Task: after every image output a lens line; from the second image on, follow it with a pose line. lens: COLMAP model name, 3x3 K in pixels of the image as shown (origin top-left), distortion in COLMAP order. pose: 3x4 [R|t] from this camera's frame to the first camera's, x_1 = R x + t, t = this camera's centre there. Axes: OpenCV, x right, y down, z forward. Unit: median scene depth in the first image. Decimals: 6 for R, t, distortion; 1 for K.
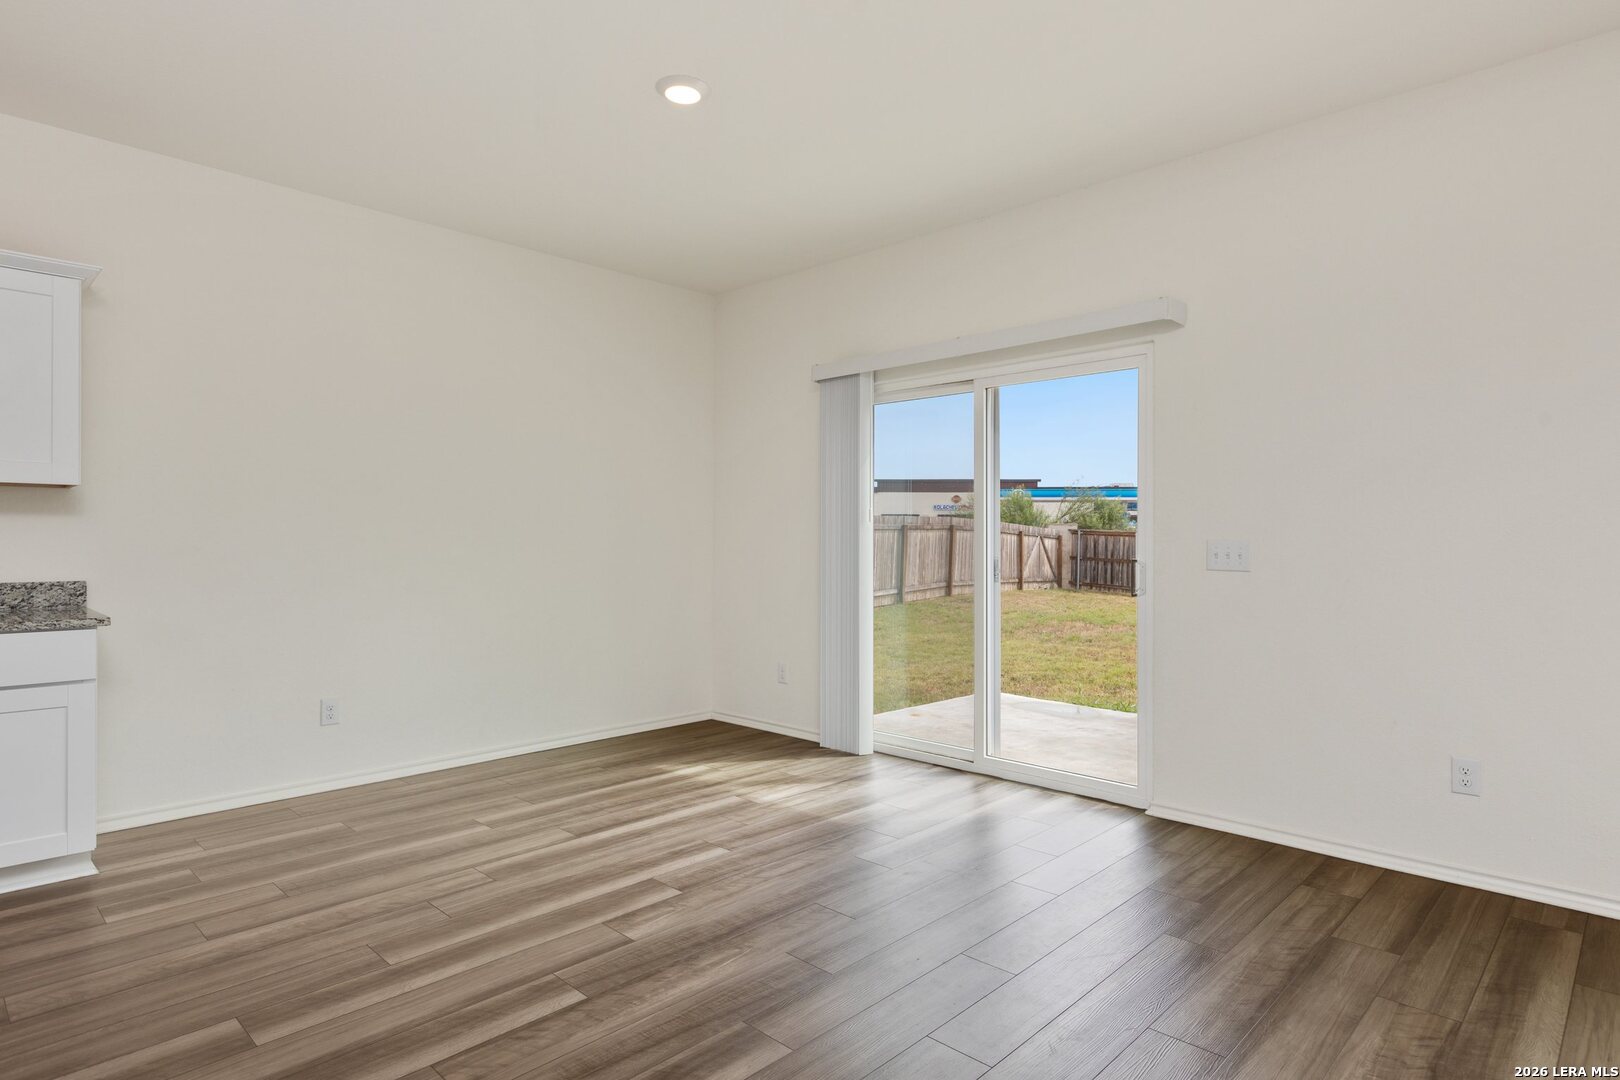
lens RADIAL K [[878.9, 0, 820.0], [0, 878.9, 536.4], [0, 0, 1]] dist [0.005138, -0.002768]
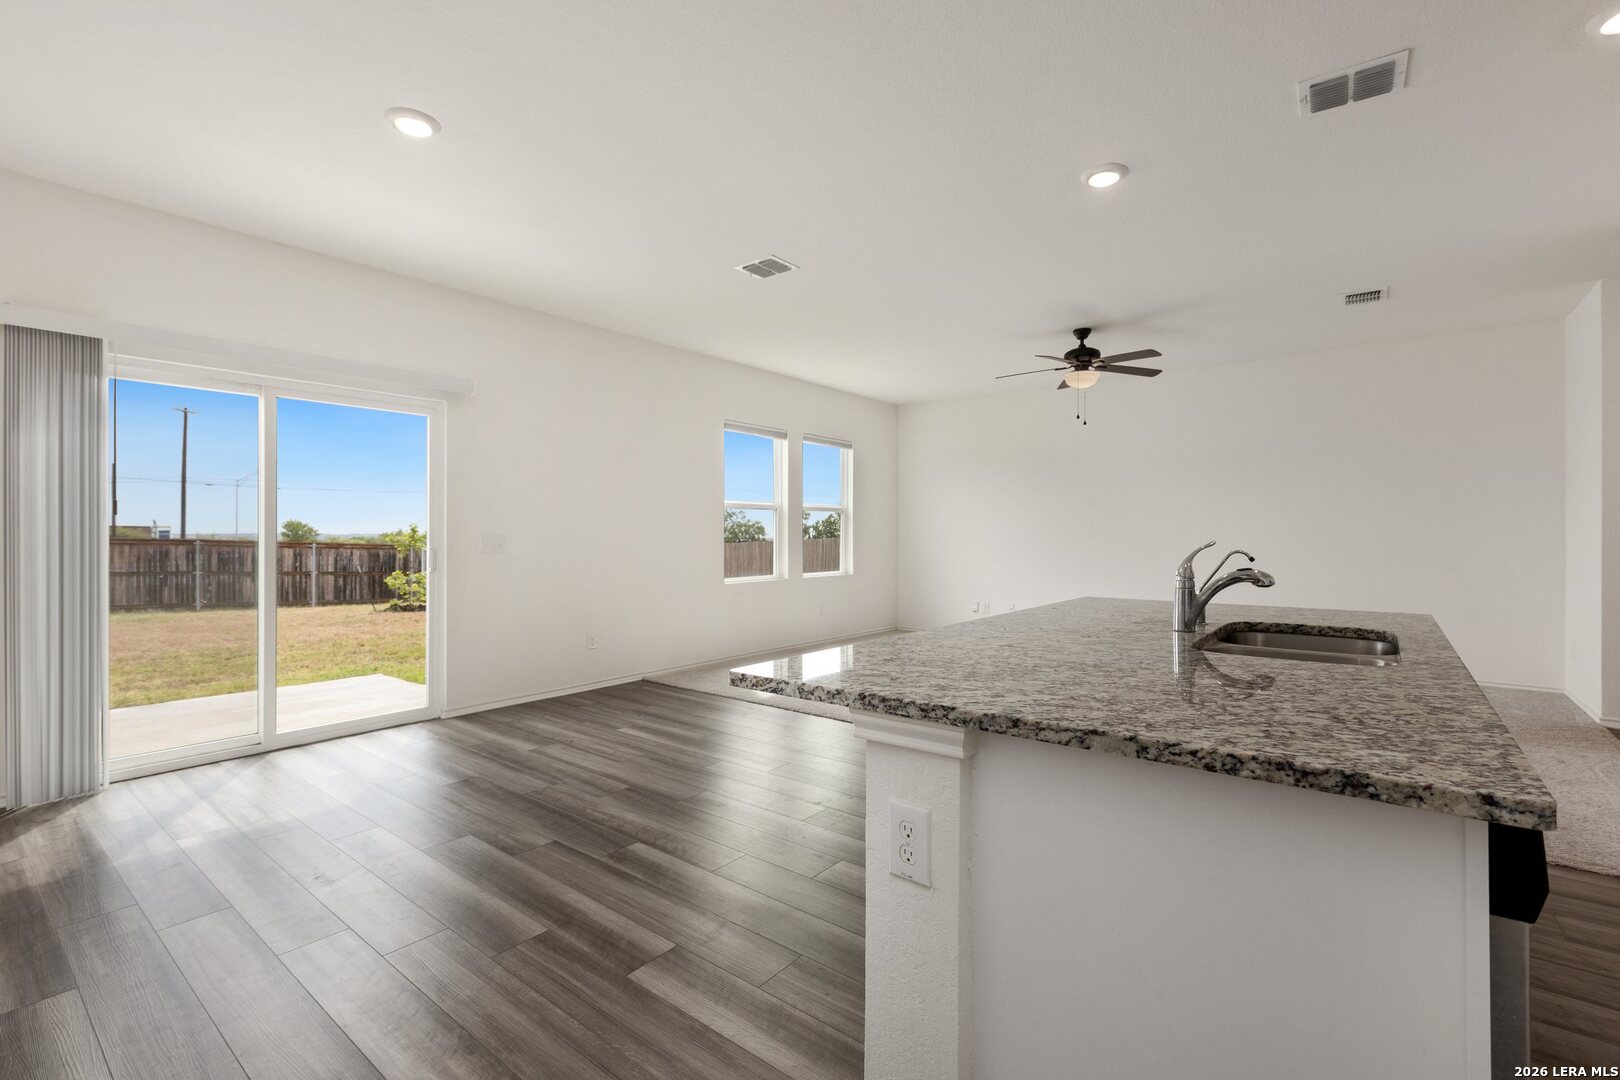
lens RADIAL K [[722.9, 0, 831.2], [0, 722.9, 538.6], [0, 0, 1]] dist [-0.000241, -0.000443]
pose [[-0.115086, -0.008748, 0.993317, -1.009026], [-0.003910, 0.999957, 0.008354, -0.004086], [-0.993348, -0.002922, -0.115115, 0.539139]]
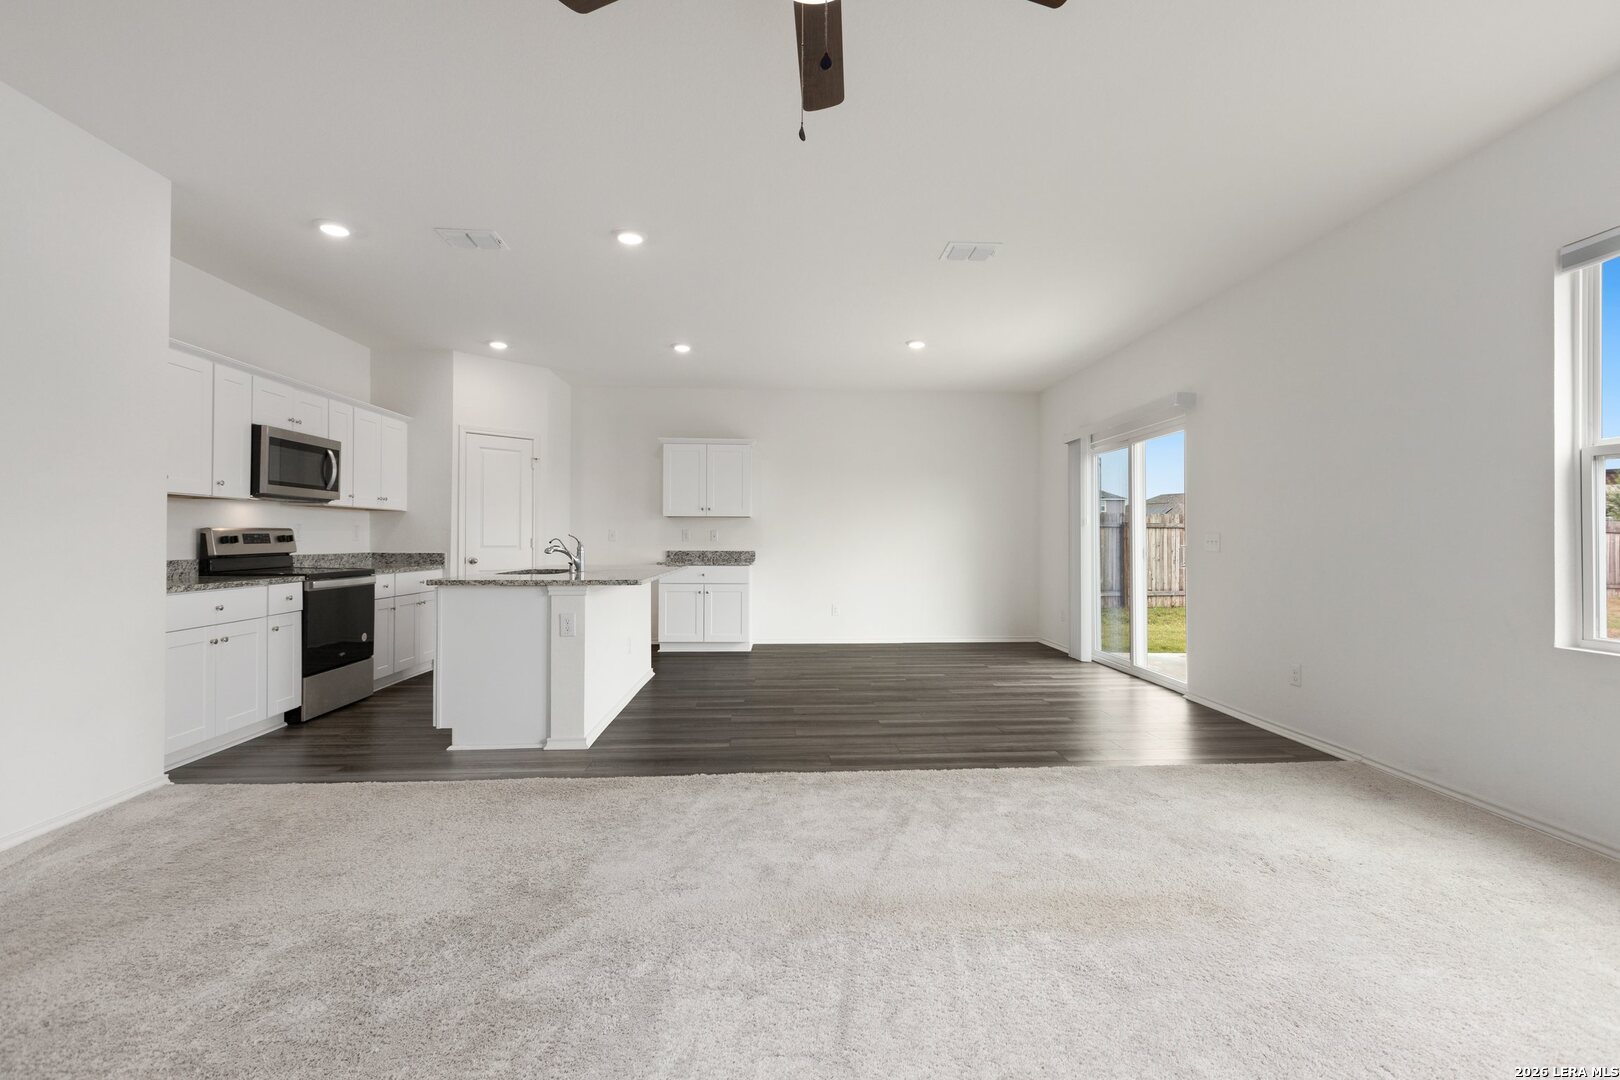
lens RADIAL K [[722.9, 0, 811.6], [0, 722.9, 531.7], [0, 0, 1]] dist [-0.000241, -0.000443]
pose [[0.727680, -0.007620, -0.685875, 0.884999], [0.002561, 0.999962, -0.008392, 0.010234], [0.685912, 0.004351, 0.727671, -0.552495]]
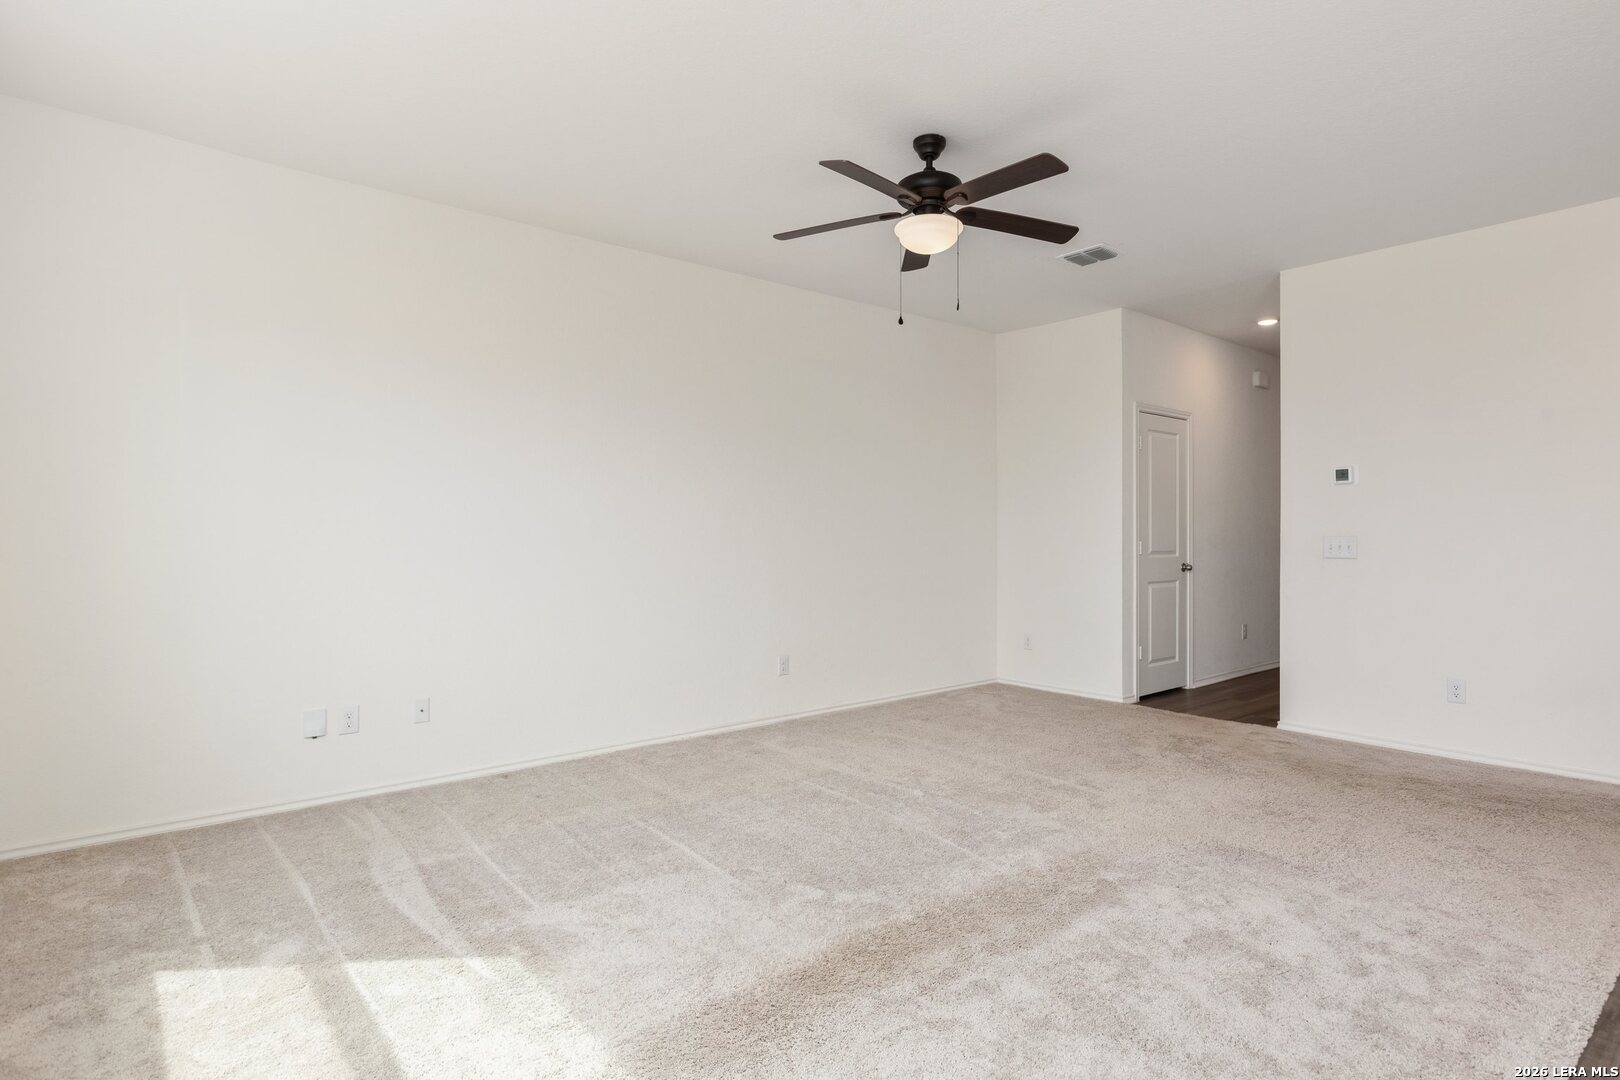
lens RADIAL K [[842.5, 0, 850.5], [0, 842.5, 531.0], [0, 0, 1]] dist [-0.003062, -0.000090]
pose [[-0.994846, -0.005638, 0.101241, 0.565890], [-0.006357, 0.999957, -0.006782, 0.001186], [-0.101198, -0.007390, -0.994839, 0.784409]]
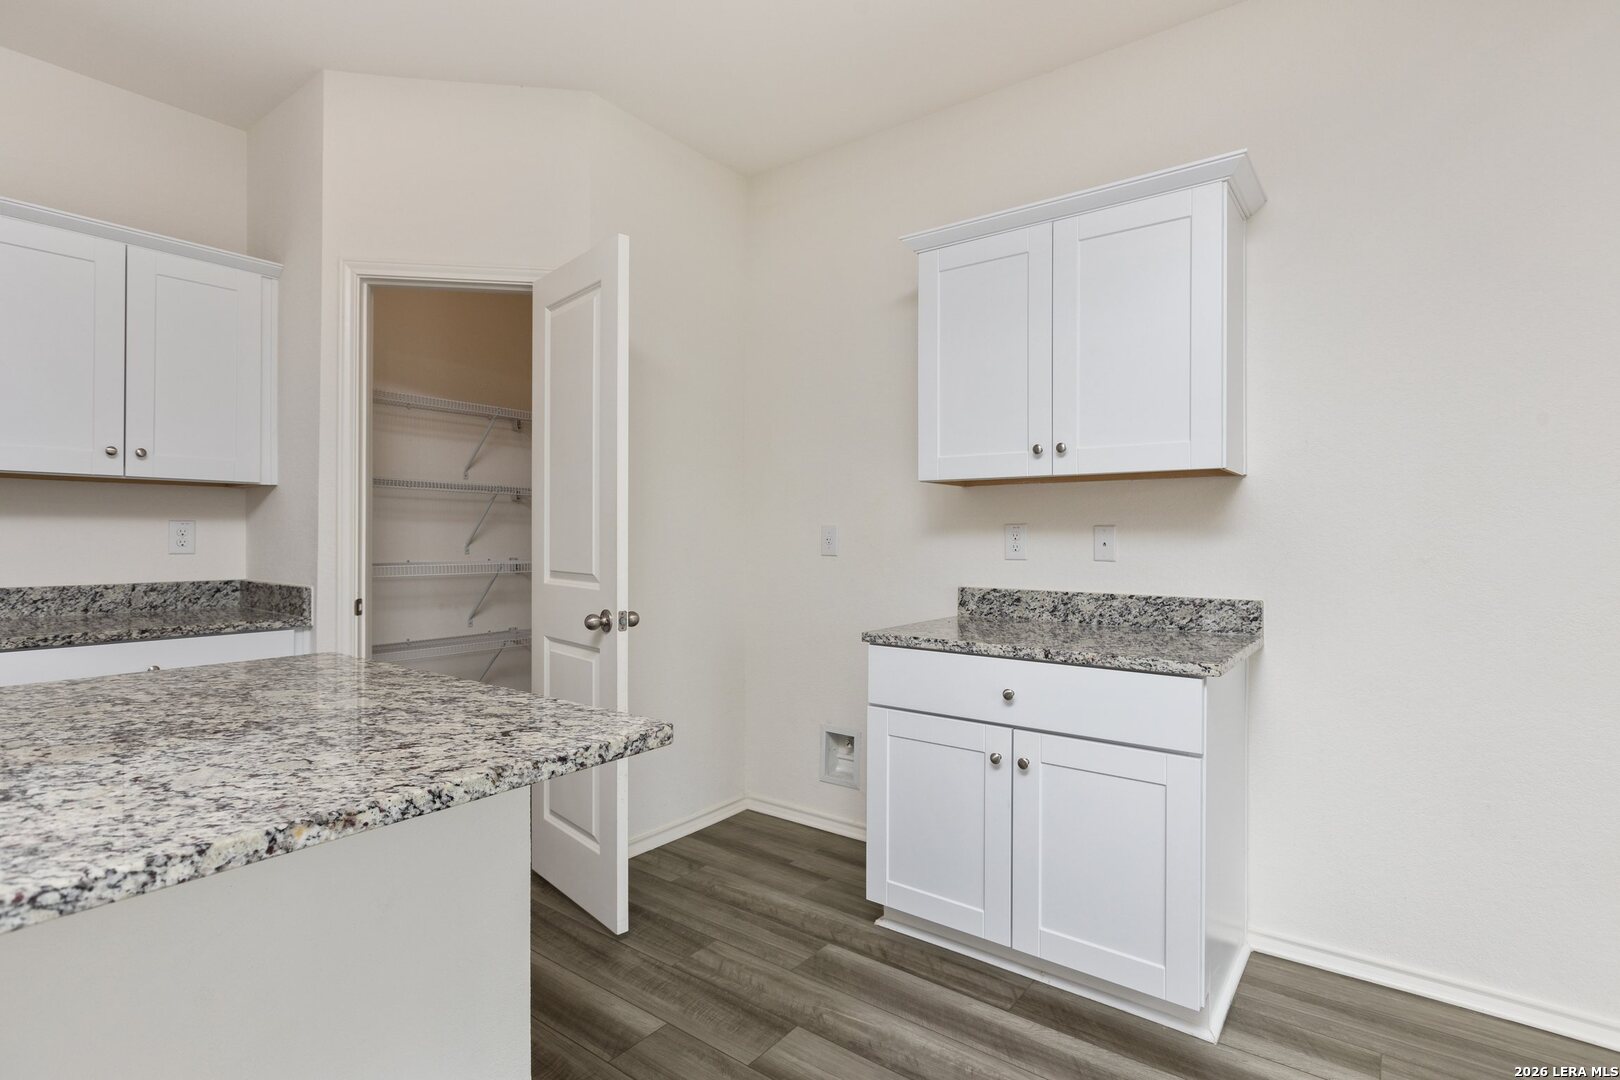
lens RADIAL K [[792.5, 0, 818.1], [0, 792.5, 534.4], [0, 0, 1]] dist [-0.000078, -0.004211]
pose [[0.121723, -0.003786, -0.992557, -0.235702], [0.001558, 0.999992, -0.003623, -0.002884], [0.992563, -0.001105, 0.121728, 0.575800]]
